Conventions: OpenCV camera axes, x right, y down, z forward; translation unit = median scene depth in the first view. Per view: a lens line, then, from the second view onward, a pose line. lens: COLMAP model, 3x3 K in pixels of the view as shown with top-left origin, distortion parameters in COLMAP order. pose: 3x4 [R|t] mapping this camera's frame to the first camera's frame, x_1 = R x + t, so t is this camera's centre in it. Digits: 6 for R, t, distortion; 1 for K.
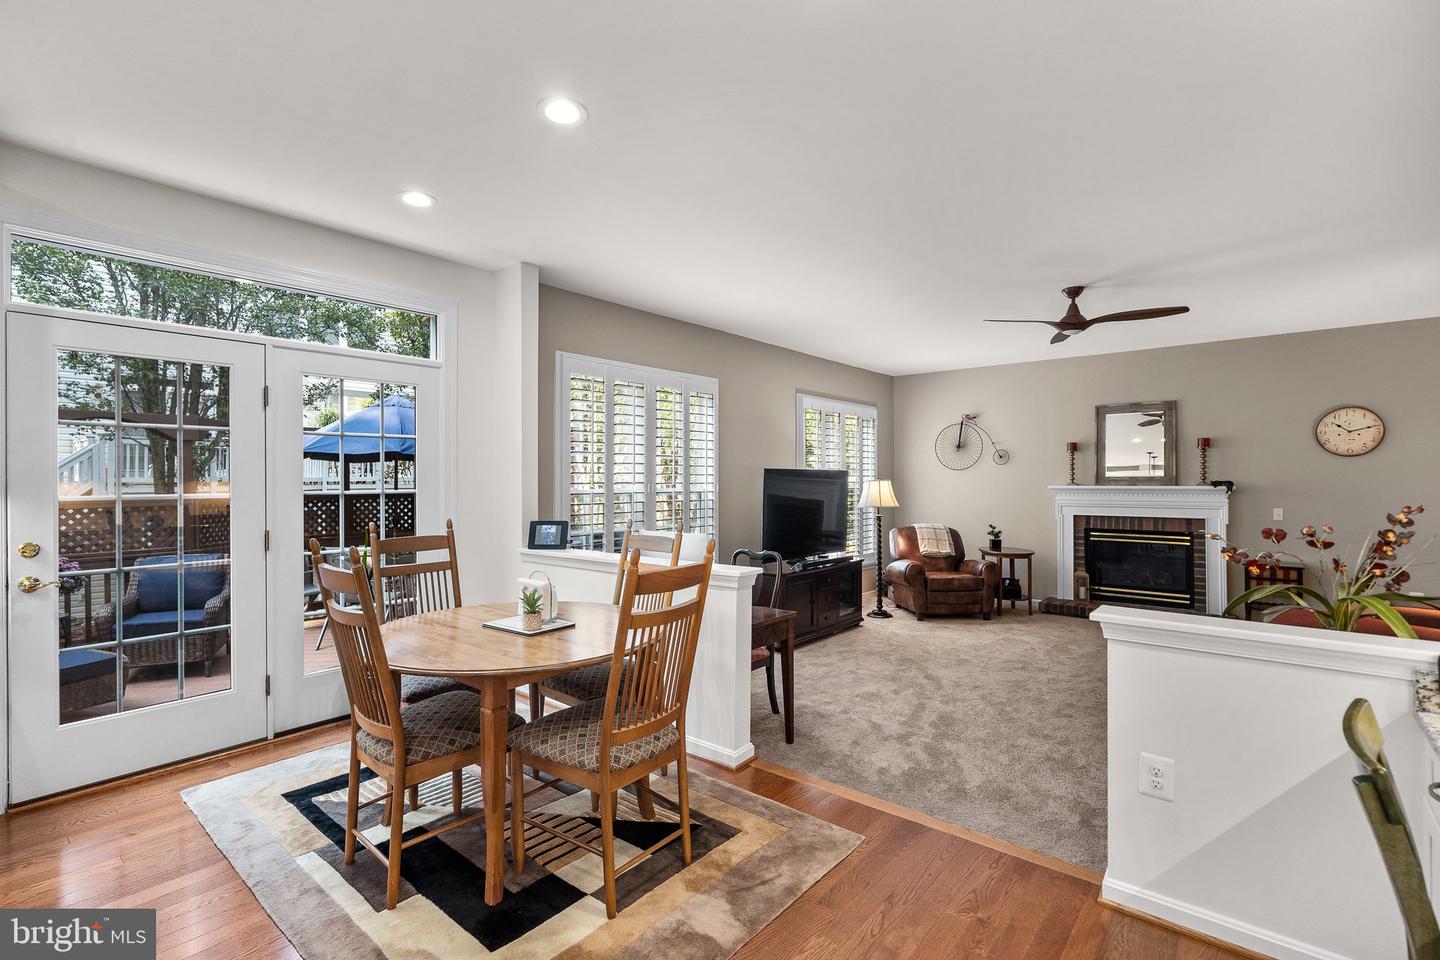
lens RADIAL K [[661.5, 0, 720.0], [0, 661.5, 480.0], [0, 0, 1]] dist [0.001414, 0.000651]
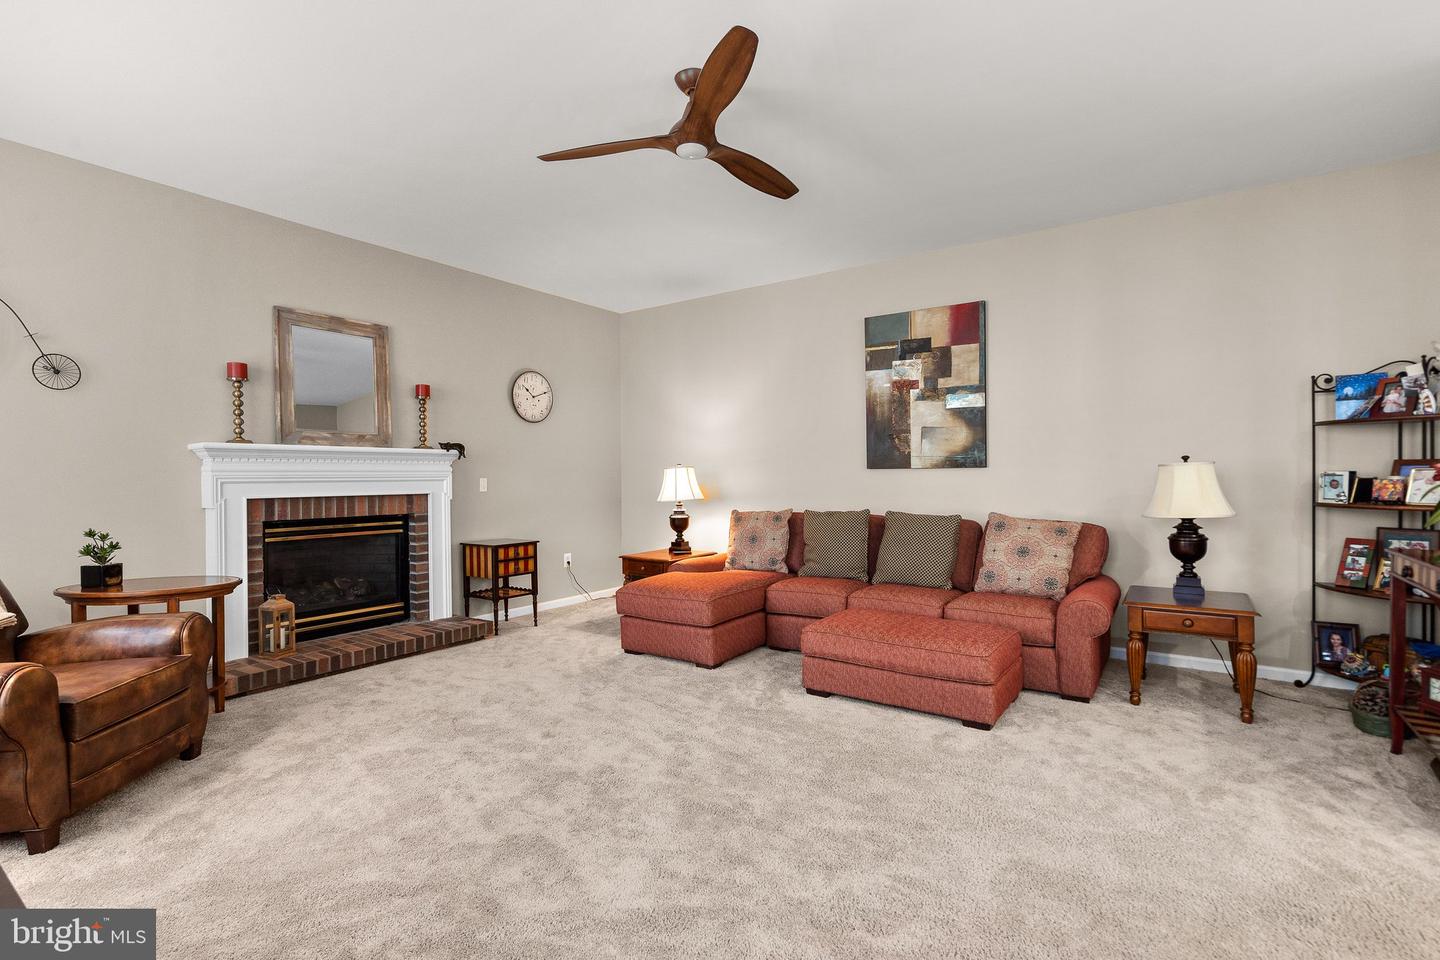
lens RADIAL K [[660.5, 0, 707.6], [0, 660.5, 481.0], [0, 0, 1]] dist [0.000313, 0.000529]
pose [[-0.077130, -0.002556, 0.997018, -0.029546], [0.007092, 0.999970, 0.003112, 0.042767], [-0.996996, 0.007310, -0.077110, 0.723955]]
